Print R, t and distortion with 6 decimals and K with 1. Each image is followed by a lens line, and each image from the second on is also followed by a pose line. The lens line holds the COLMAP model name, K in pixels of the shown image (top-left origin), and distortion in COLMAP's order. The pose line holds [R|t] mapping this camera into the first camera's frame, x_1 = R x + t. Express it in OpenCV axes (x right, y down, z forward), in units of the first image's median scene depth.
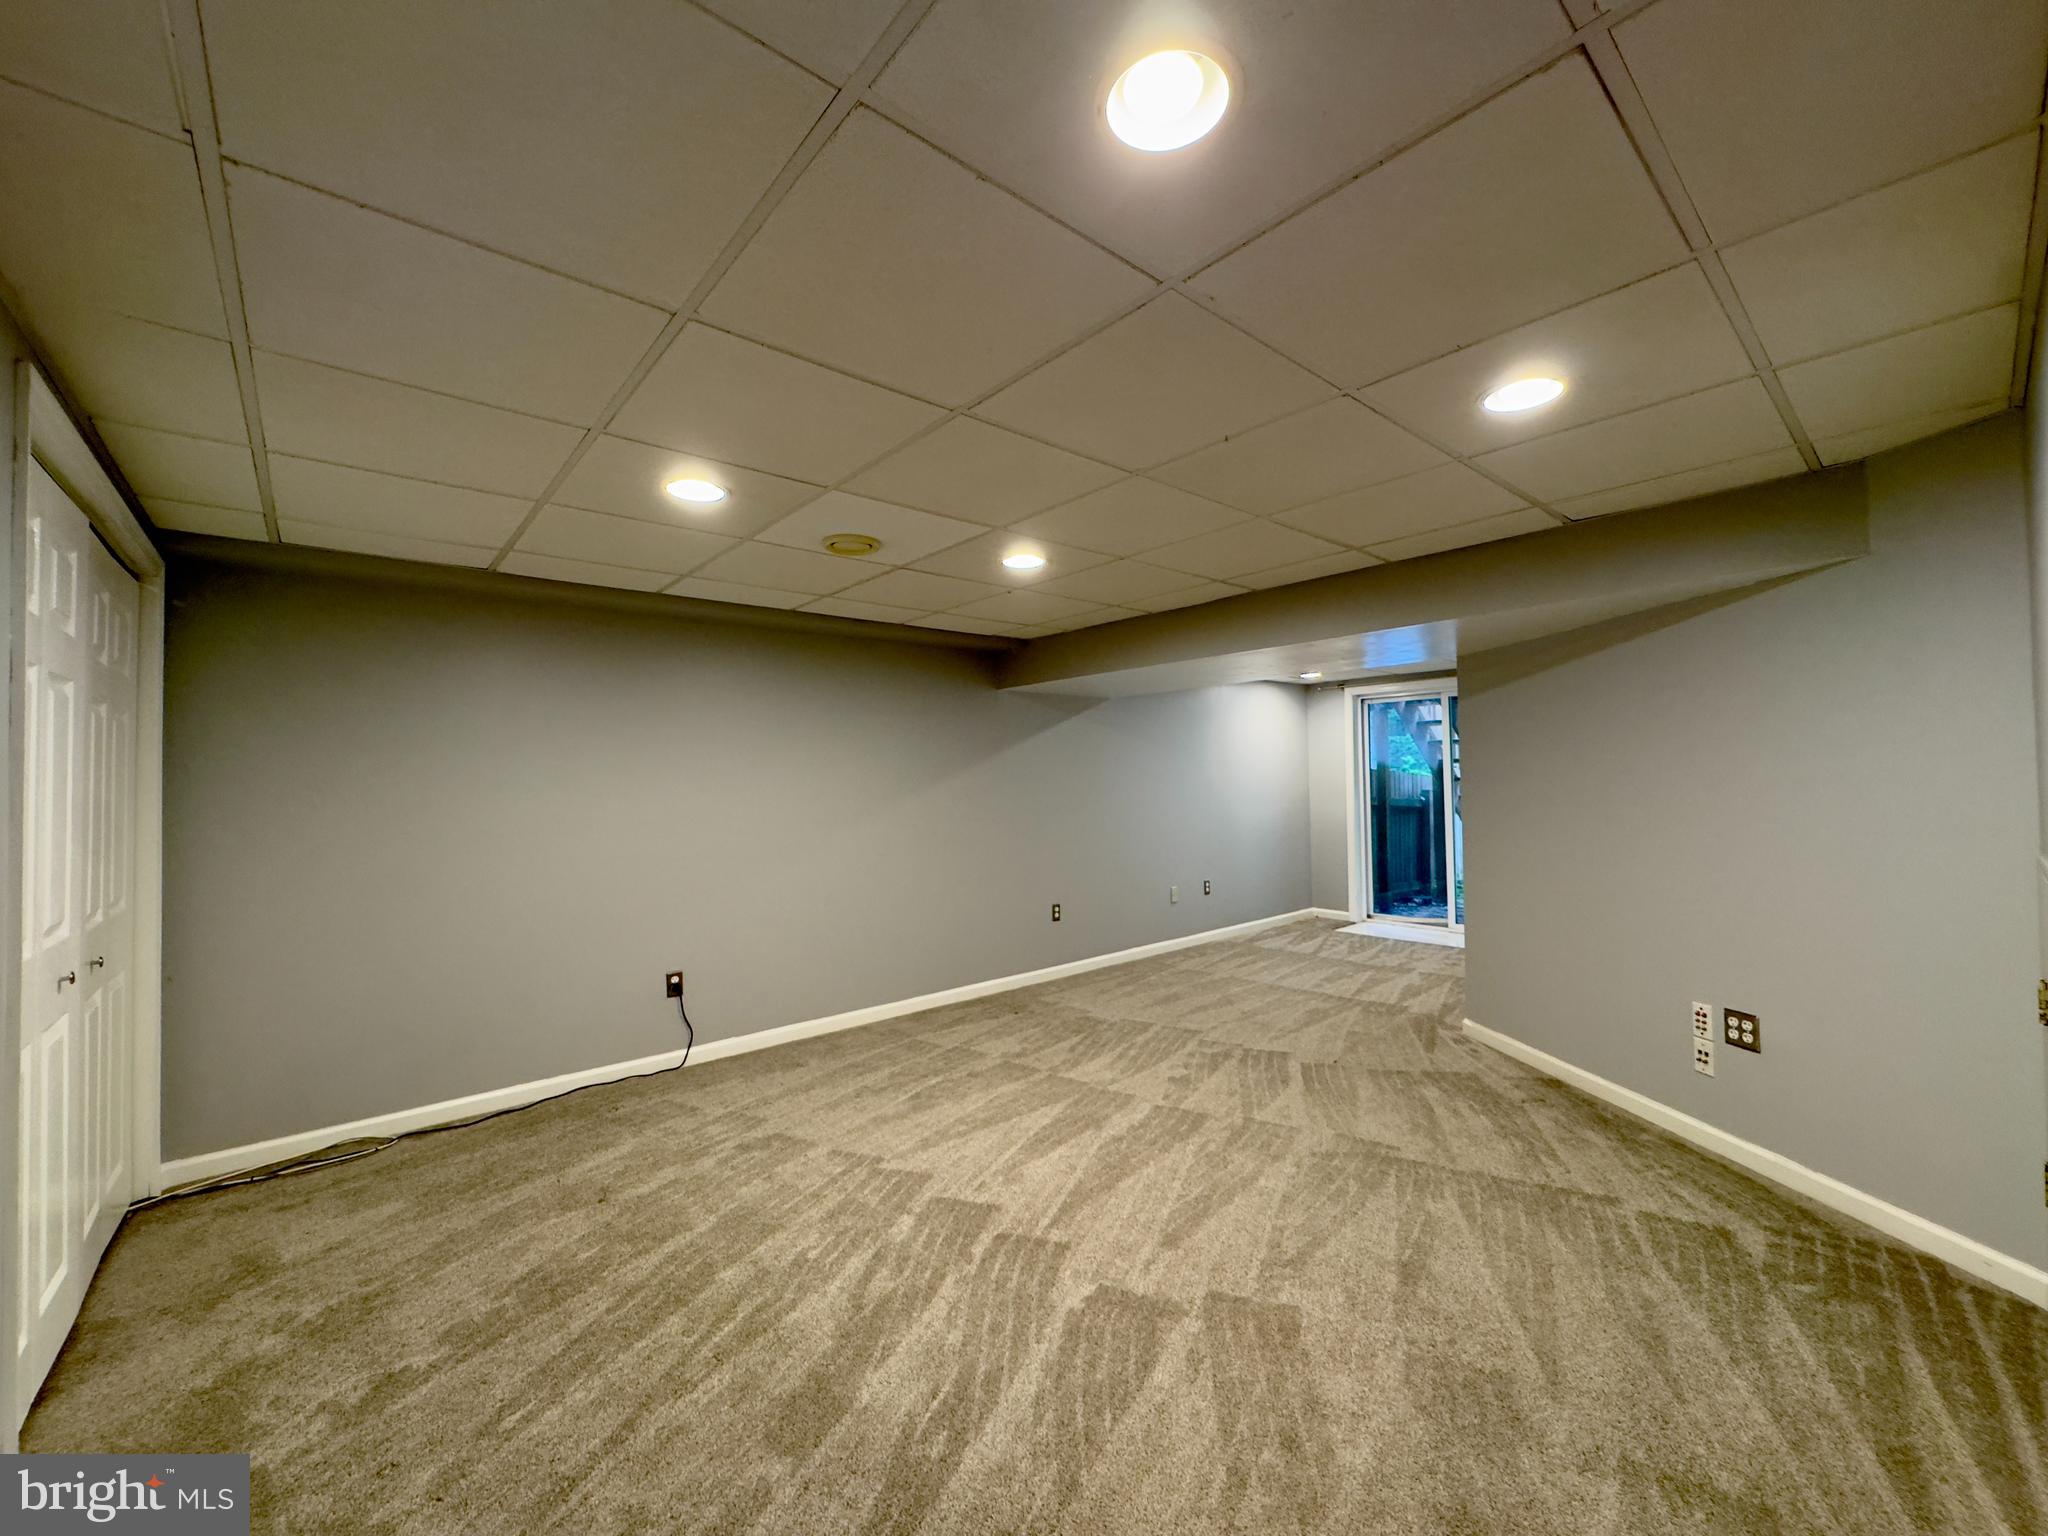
lens RADIAL K [[819.6, 0, 1023.8], [0, 819.6, 768.3], [0, 0, 1]] dist [0.002093, 0.000229]
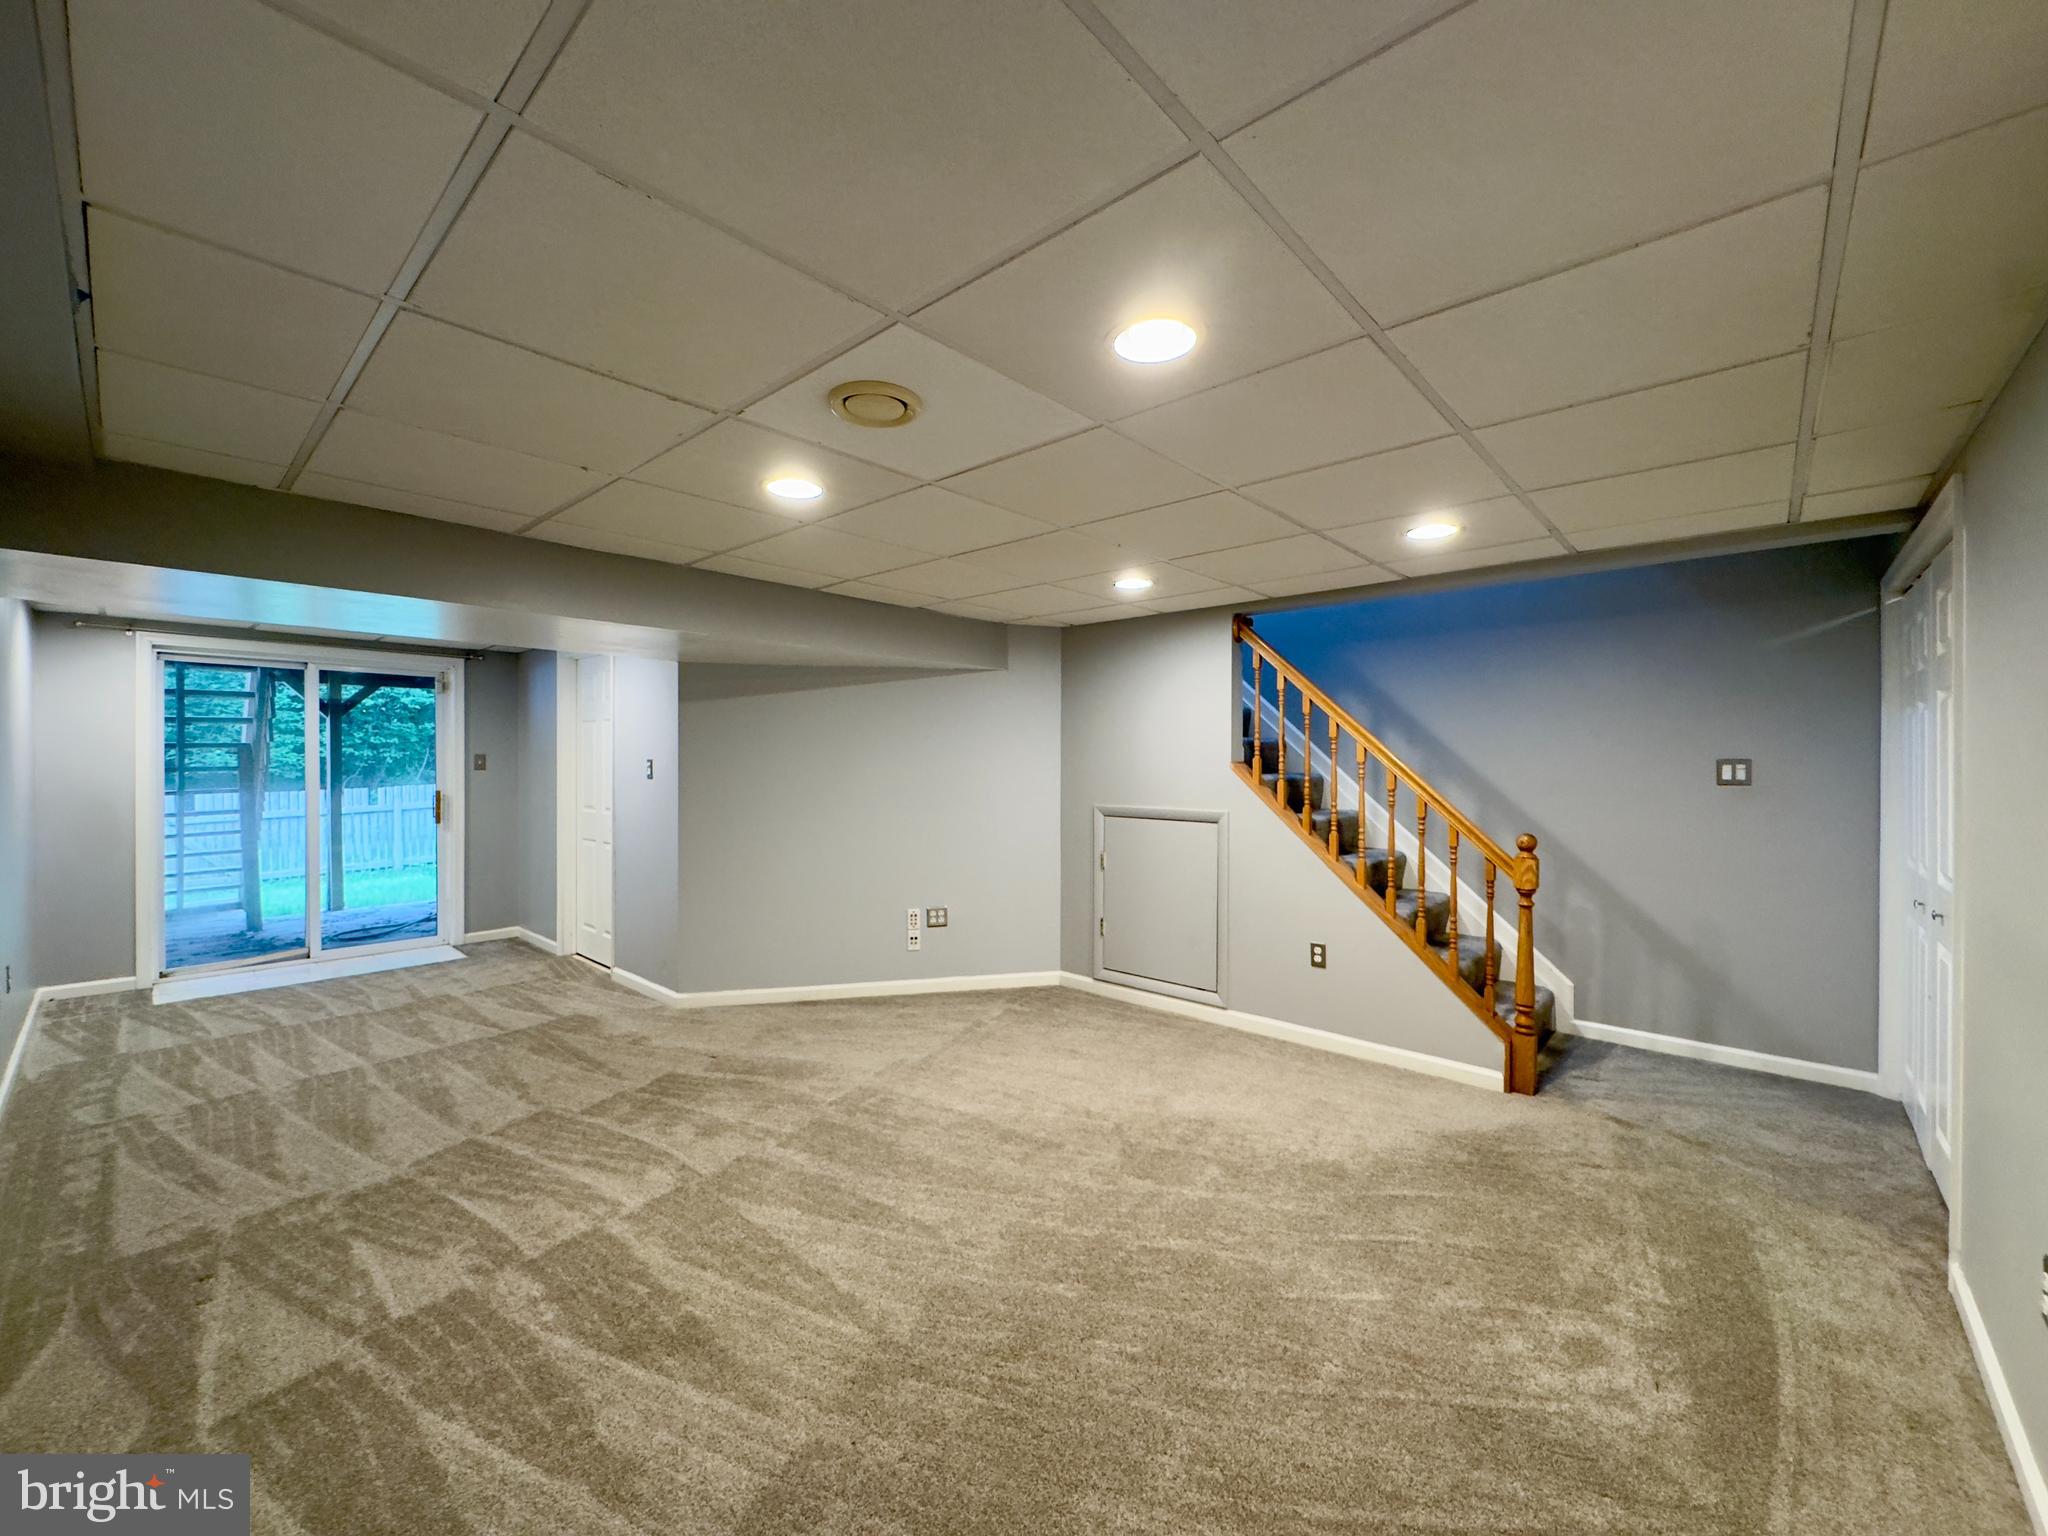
lens RADIAL K [[819.6, 0, 1022.9], [0, 819.6, 765.7], [0, 0, 1]] dist [0.002093, 0.000229]
pose [[-0.120090, 0.008876, 0.992723, -0.657059], [-0.018160, 0.999773, -0.011136, 0.005838], [-0.992597, -0.019365, -0.119901, 0.743969]]
